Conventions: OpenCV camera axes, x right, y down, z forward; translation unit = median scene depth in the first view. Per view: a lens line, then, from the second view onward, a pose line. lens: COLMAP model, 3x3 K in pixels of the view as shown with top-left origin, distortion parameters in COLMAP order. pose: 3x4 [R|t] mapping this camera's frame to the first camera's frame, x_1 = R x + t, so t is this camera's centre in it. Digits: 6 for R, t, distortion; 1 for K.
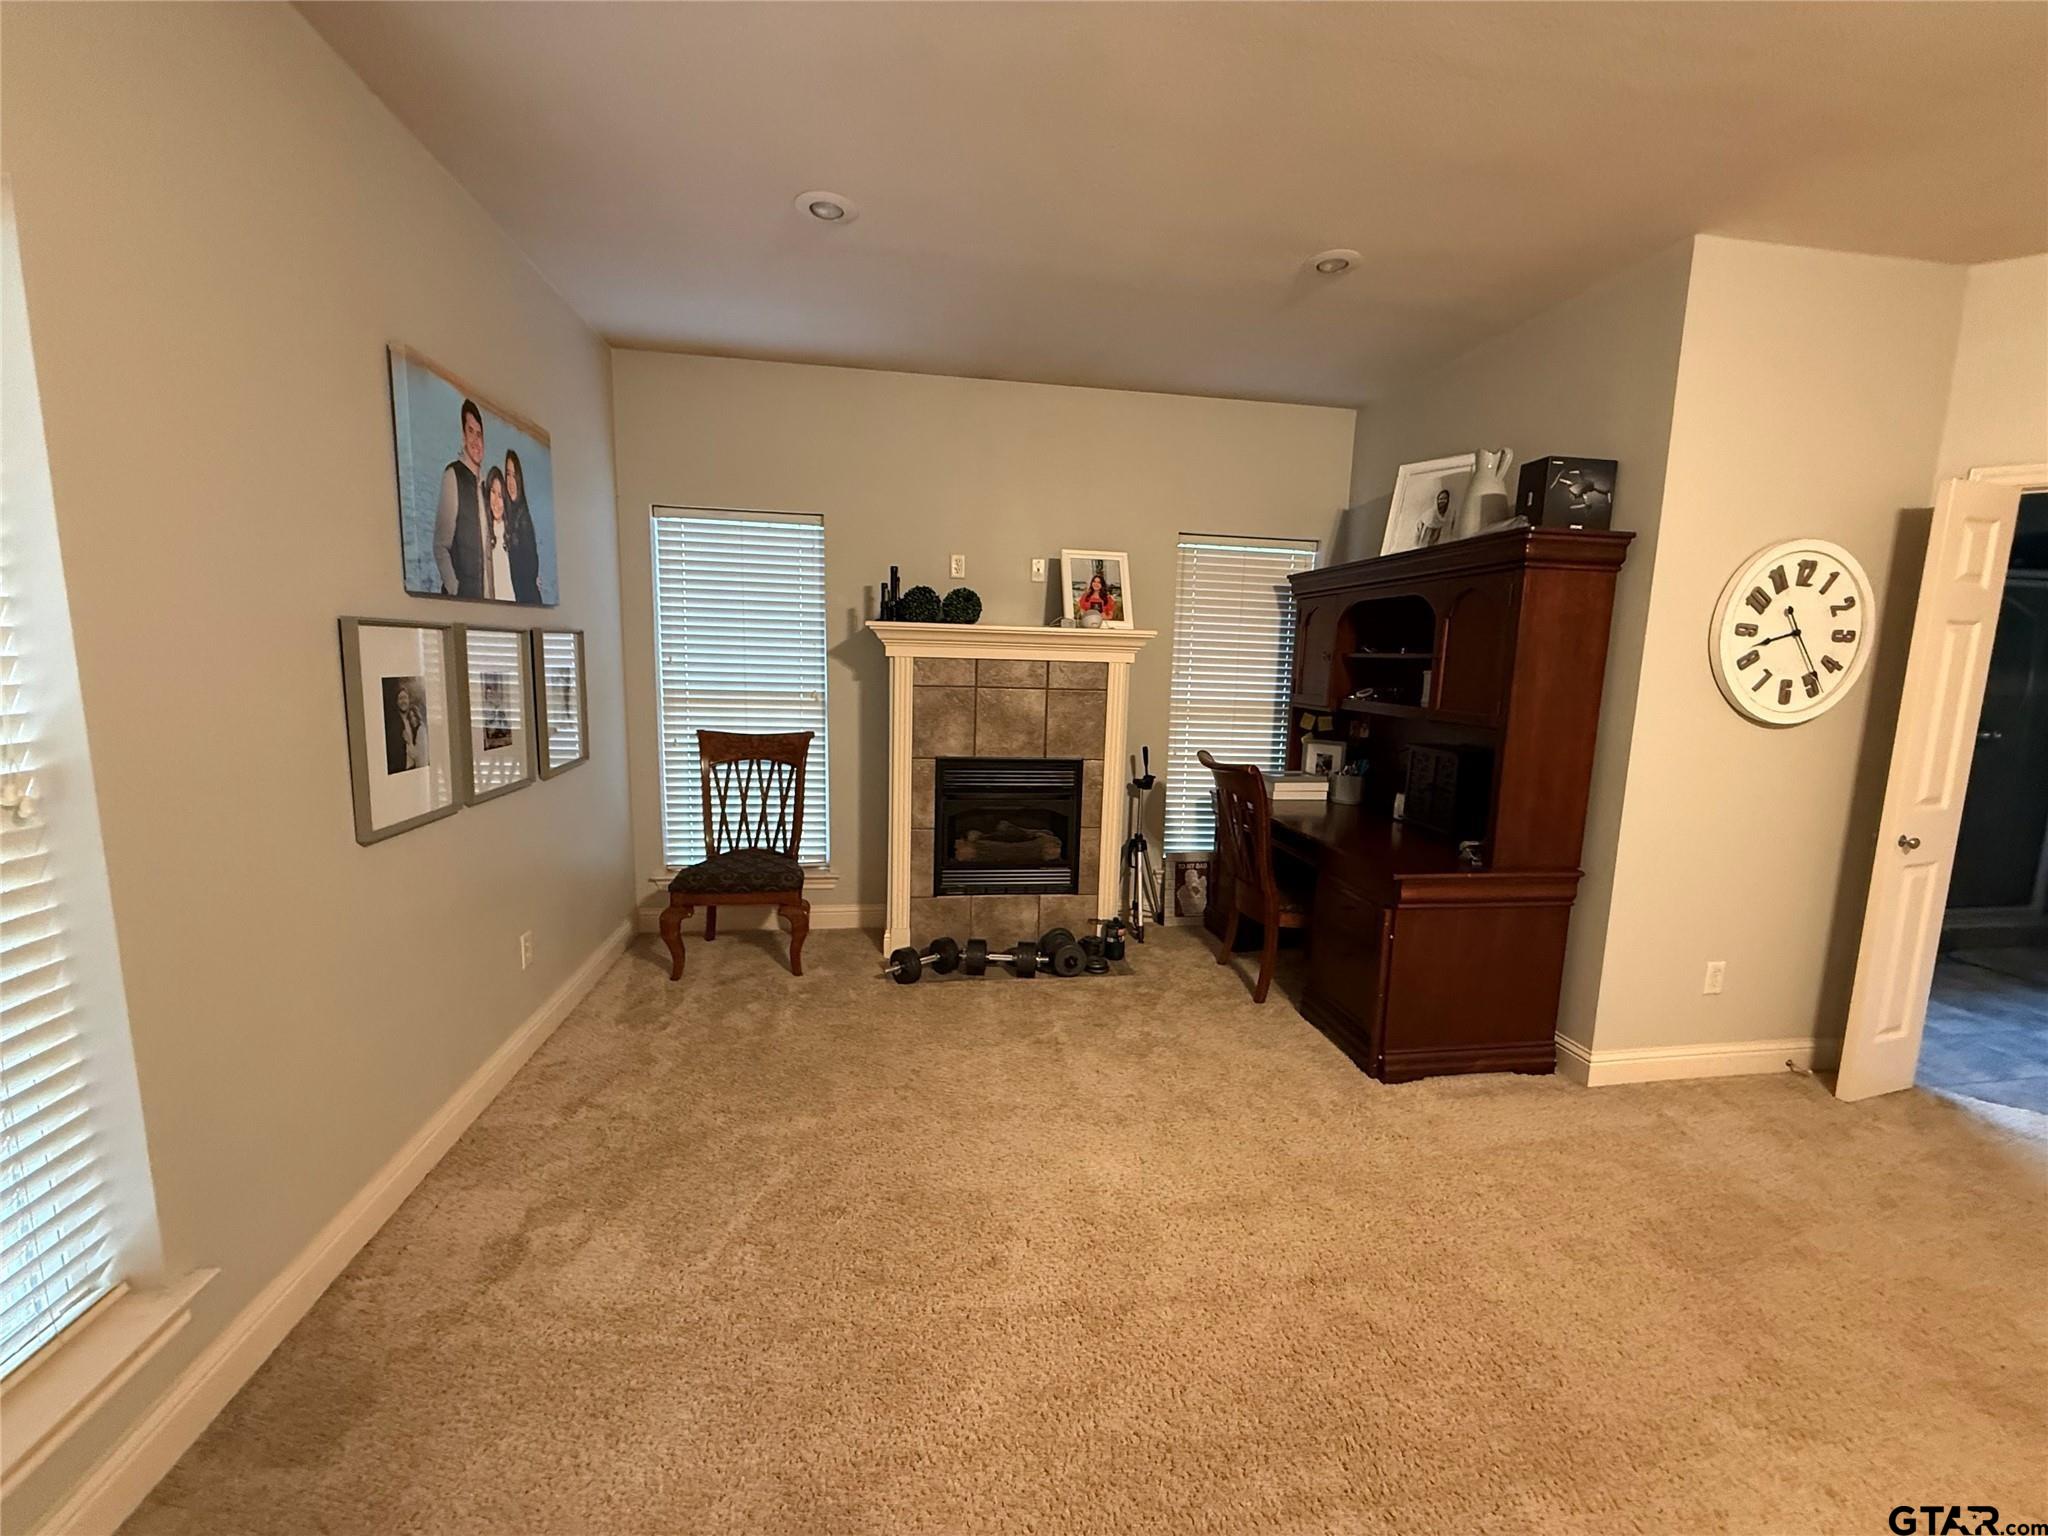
lens RADIAL K [[816.8, 0, 1021.3], [0, 816.8, 765.8], [0, 0, 1]] dist [0.007735, 0.001533]
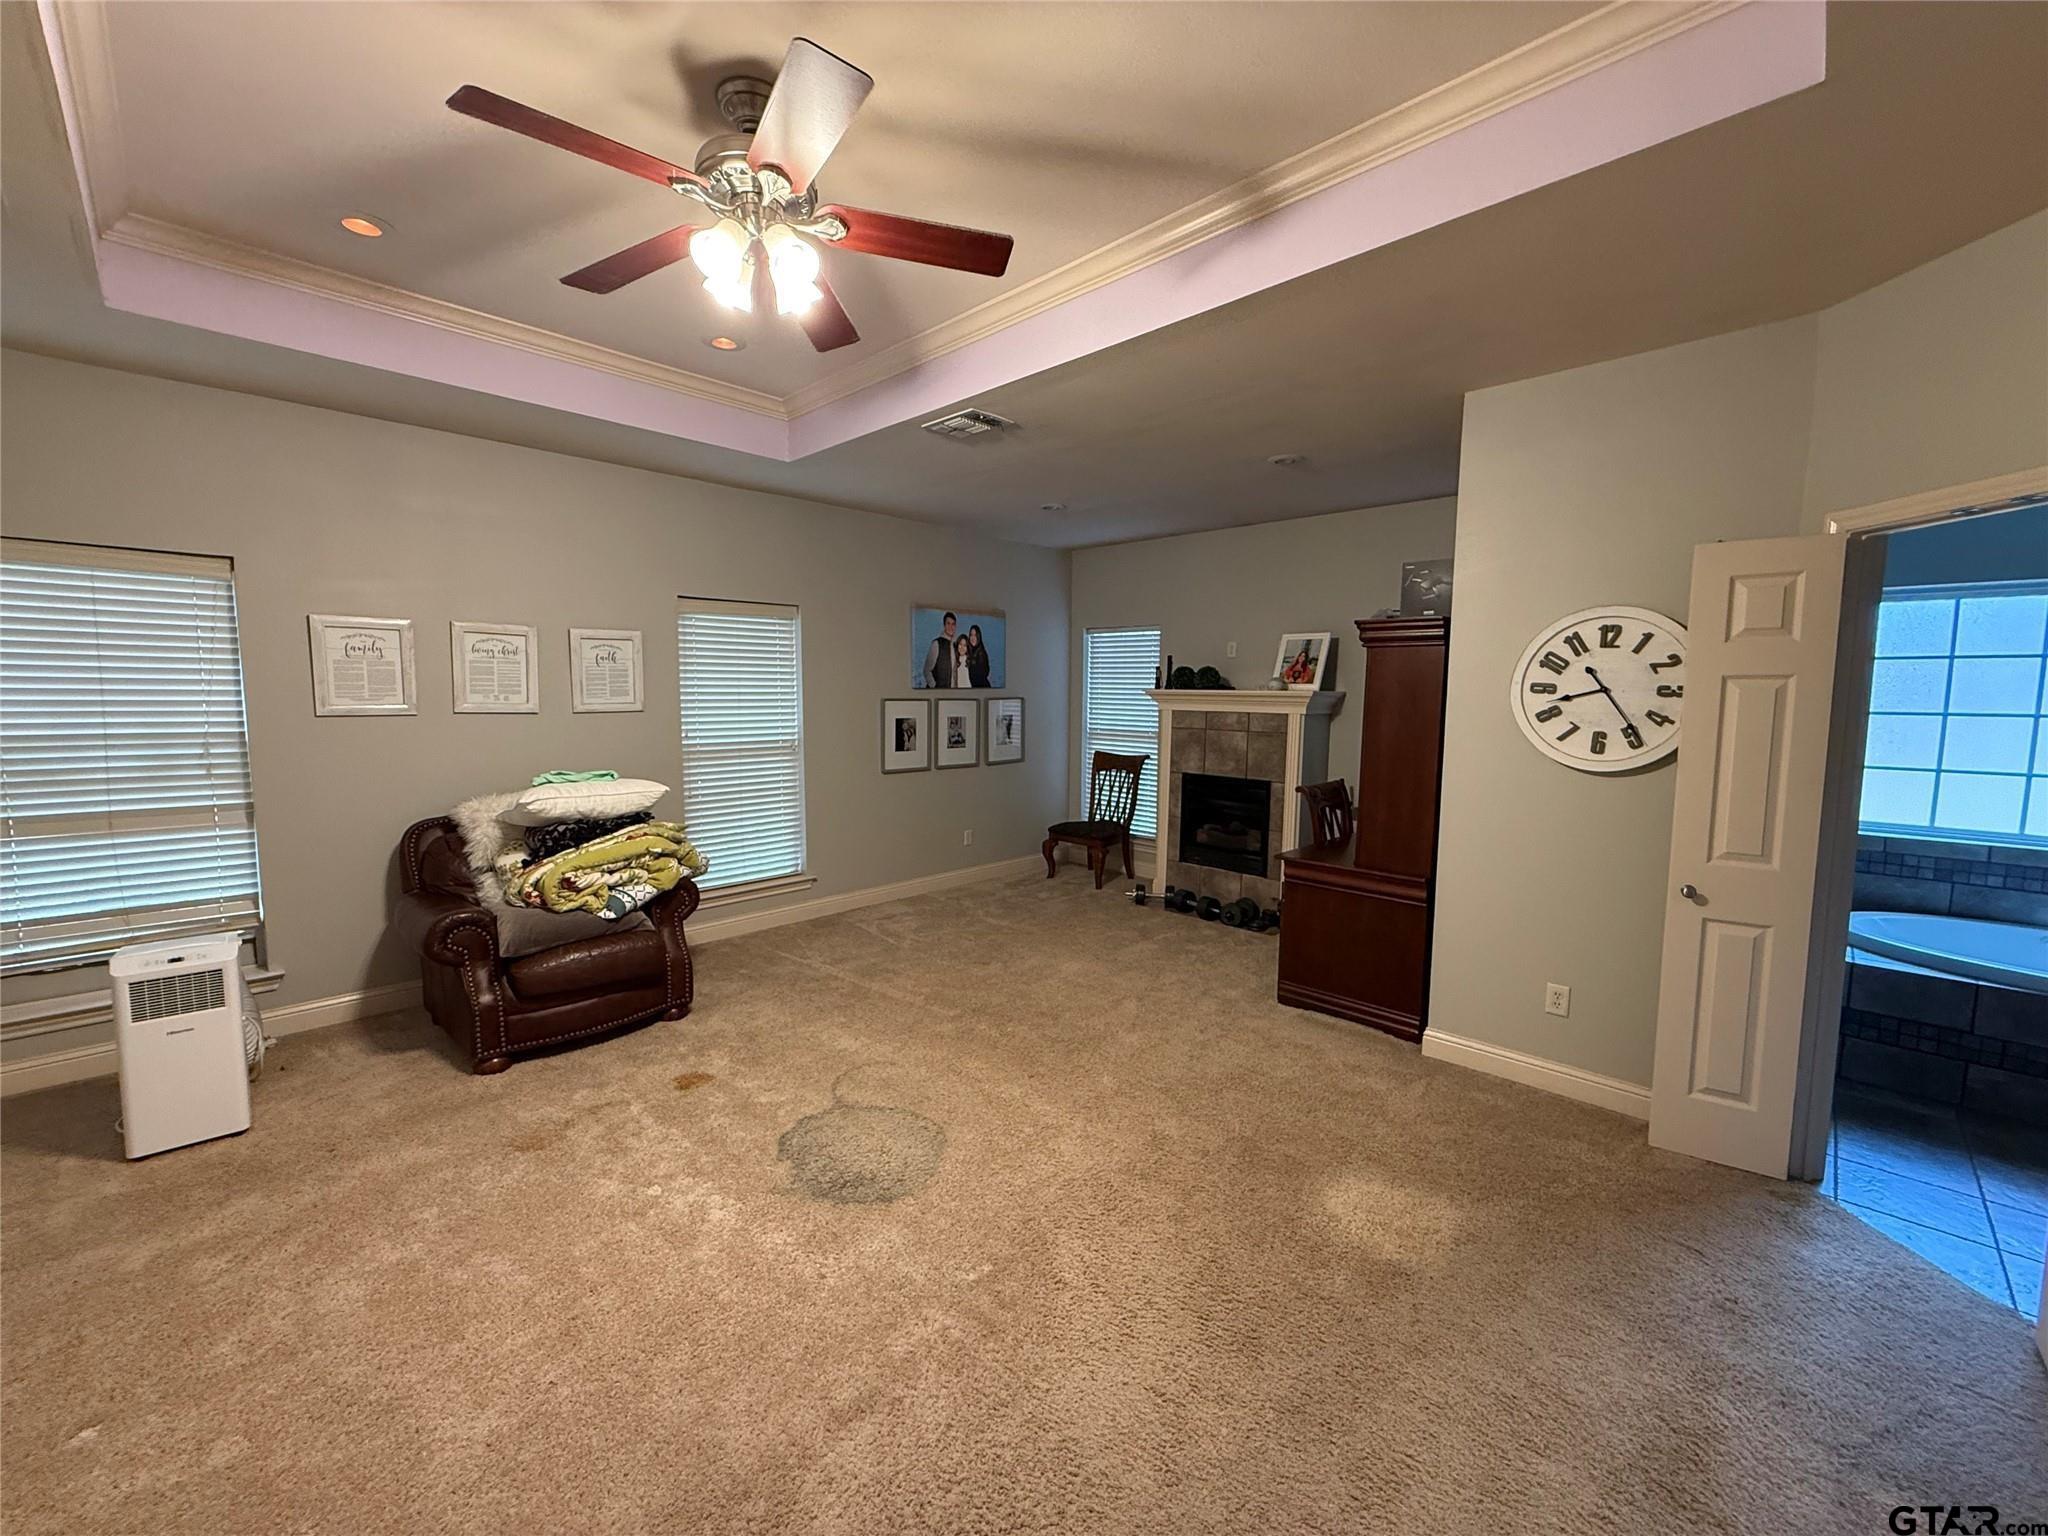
lens RADIAL K [[816.8, 0, 1028.1], [0, 816.8, 773.0], [0, 0, 1]] dist [0.007735, 0.001533]
pose [[0.599334, 0.061045, -0.798168, 1.346179], [-0.102543, 0.994728, -0.000920, 0.030165], [0.793904, 0.082398, 0.602435, -0.267115]]
